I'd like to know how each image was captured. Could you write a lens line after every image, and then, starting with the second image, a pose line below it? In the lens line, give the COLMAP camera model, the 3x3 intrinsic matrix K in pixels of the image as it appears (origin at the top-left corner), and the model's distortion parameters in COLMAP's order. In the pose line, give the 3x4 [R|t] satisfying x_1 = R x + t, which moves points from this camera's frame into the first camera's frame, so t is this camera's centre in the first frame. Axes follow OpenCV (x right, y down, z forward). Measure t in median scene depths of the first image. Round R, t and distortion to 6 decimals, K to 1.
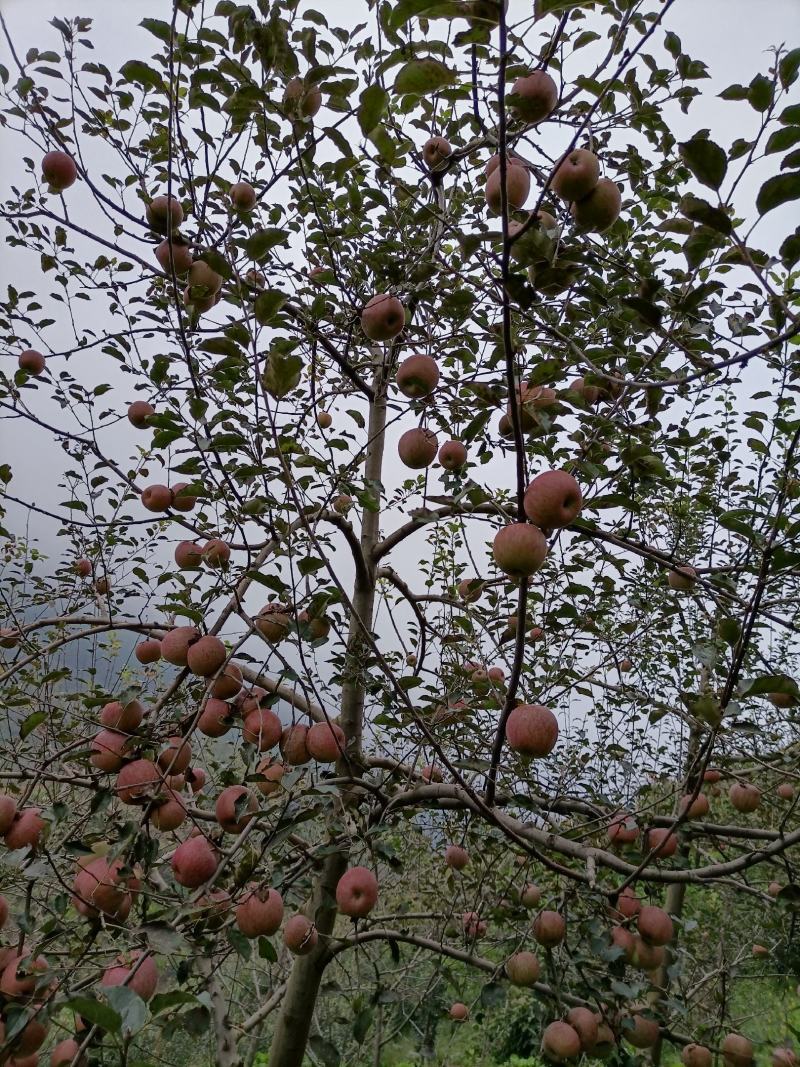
lens RADIAL K [[772.8, 0, 400.0], [0, 772.8, 533.5], [0, 0, 1]] dist [0.002530, -0.005375]
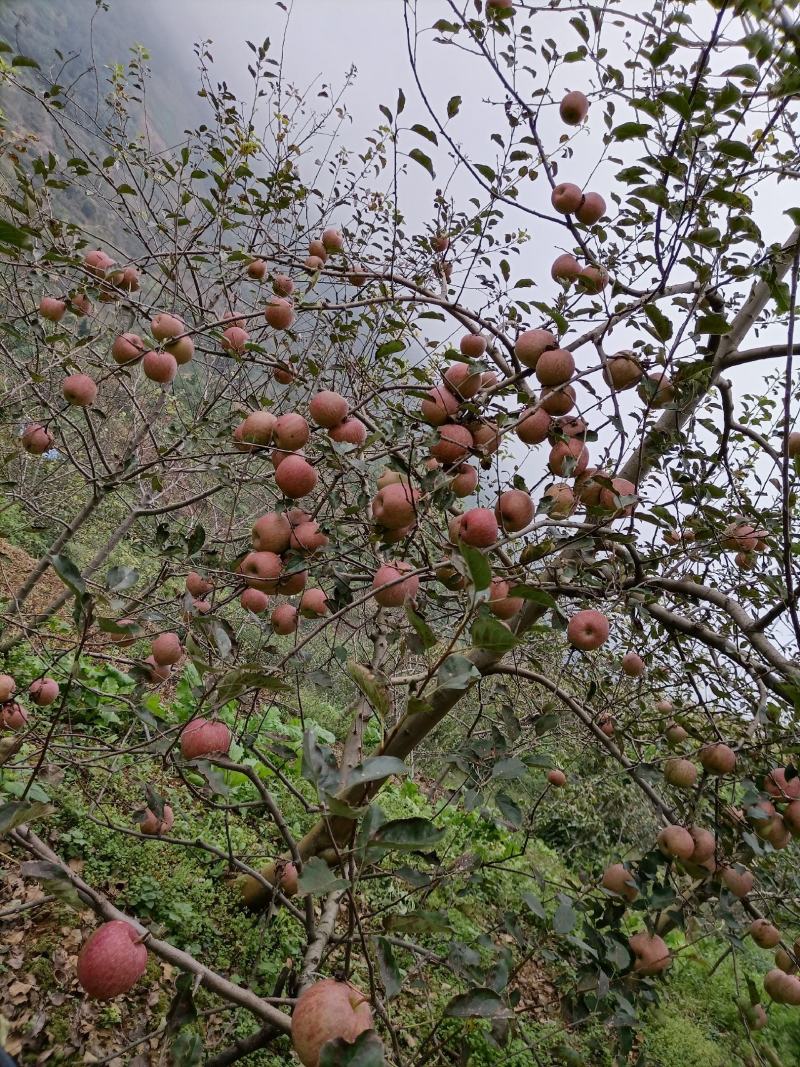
lens RADIAL K [[772.8, 0, 400.0], [0, 772.8, 533.5], [0, 0, 1]] dist [0.002530, -0.005375]
pose [[0.845547, 0.498671, -0.190730, -0.095959], [-0.425622, 0.845258, 0.323087, 0.081293], [0.322330, -0.192006, 0.926950, -0.032384]]
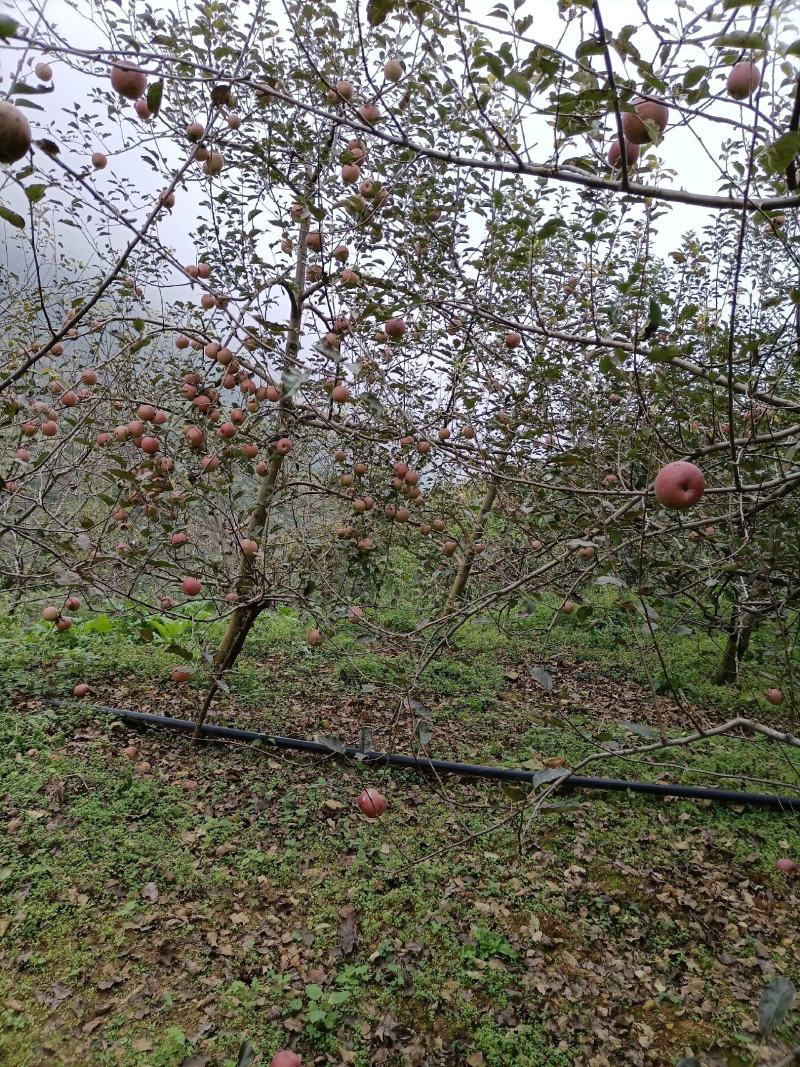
lens RADIAL K [[772.8, 0, 400.0], [0, 772.8, 533.5], [0, 0, 1]] dist [0.002530, -0.005375]
pose [[0.996735, 0.046555, 0.065975, 0.133738], [-0.069812, 0.907414, 0.414397, -0.306458], [-0.040575, -0.417650, 0.907702, -1.177278]]
